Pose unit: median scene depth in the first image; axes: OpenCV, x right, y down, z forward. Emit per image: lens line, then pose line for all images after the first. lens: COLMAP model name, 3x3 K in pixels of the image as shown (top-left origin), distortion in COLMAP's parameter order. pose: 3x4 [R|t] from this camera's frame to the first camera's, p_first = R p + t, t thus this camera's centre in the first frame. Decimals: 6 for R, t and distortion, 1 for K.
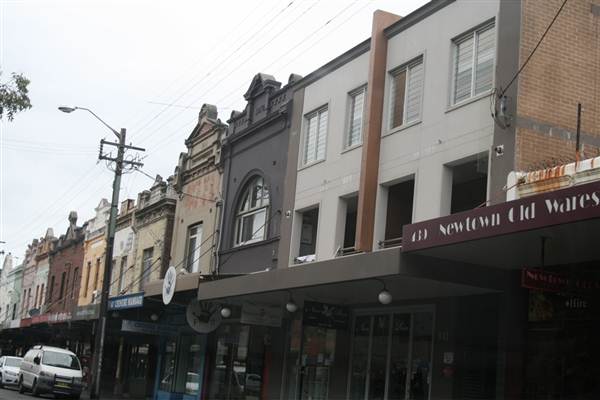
lens RADIAL K [[891.7, 0, 299.2], [0, 891.7, 212.5], [0, 0, 1]] dist [-0.022940, 0.058417]
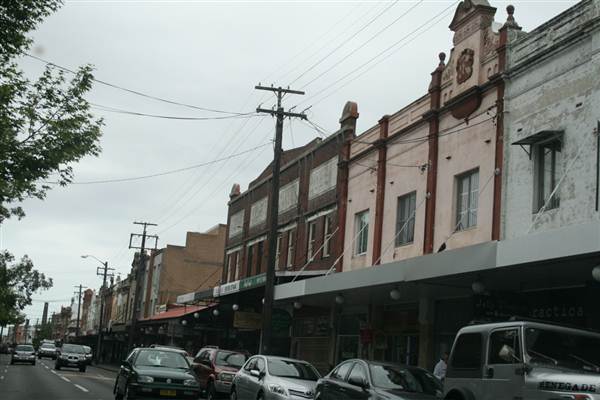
lens RADIAL K [[891.7, 0, 299.2], [0, 891.7, 212.5], [0, 0, 1]] dist [-0.022940, 0.058417]
pose [[0.988050, -0.035720, -0.149934, 0.807251], [0.037279, 0.999276, 0.007598, -0.251813], [0.149554, -0.013096, 0.988667, -1.600918]]
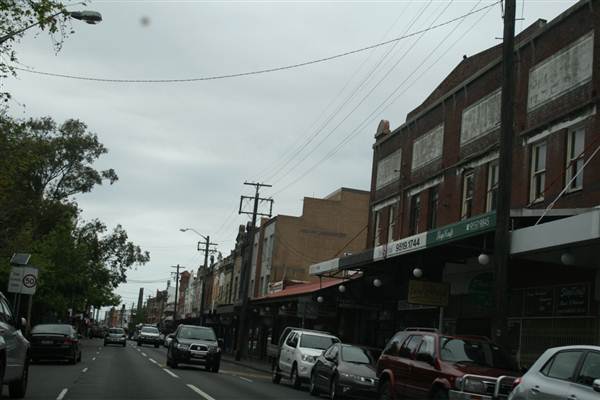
lens RADIAL K [[891.7, 0, 299.2], [0, 891.7, 212.5], [0, 0, 1]] dist [-0.022940, 0.058417]
pose [[0.967711, -0.036716, -0.249375, 0.654398], [0.042542, 0.998932, 0.018014, -0.198044], [0.248448, -0.028041, 0.968239, -1.275511]]
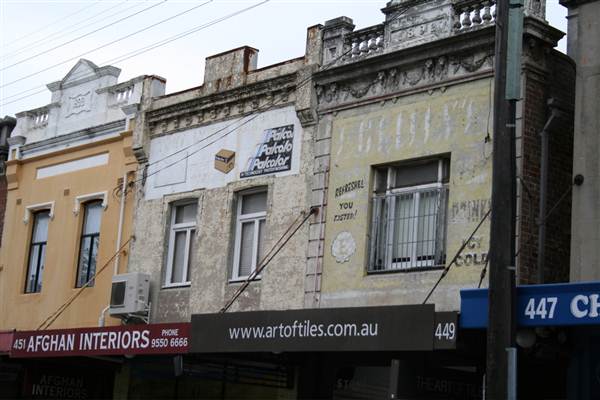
lens RADIAL K [[1205.4, 0, 300.0], [0, 1205.4, 200.0], [0, 0, 1]] dist [-0.021880, 0.117479]
pose [[0.956333, 0.046611, 0.288539, -0.415919], [-0.047166, 0.998874, -0.005034, 0.071531], [-0.288449, -0.008795, 0.957455, 0.619138]]
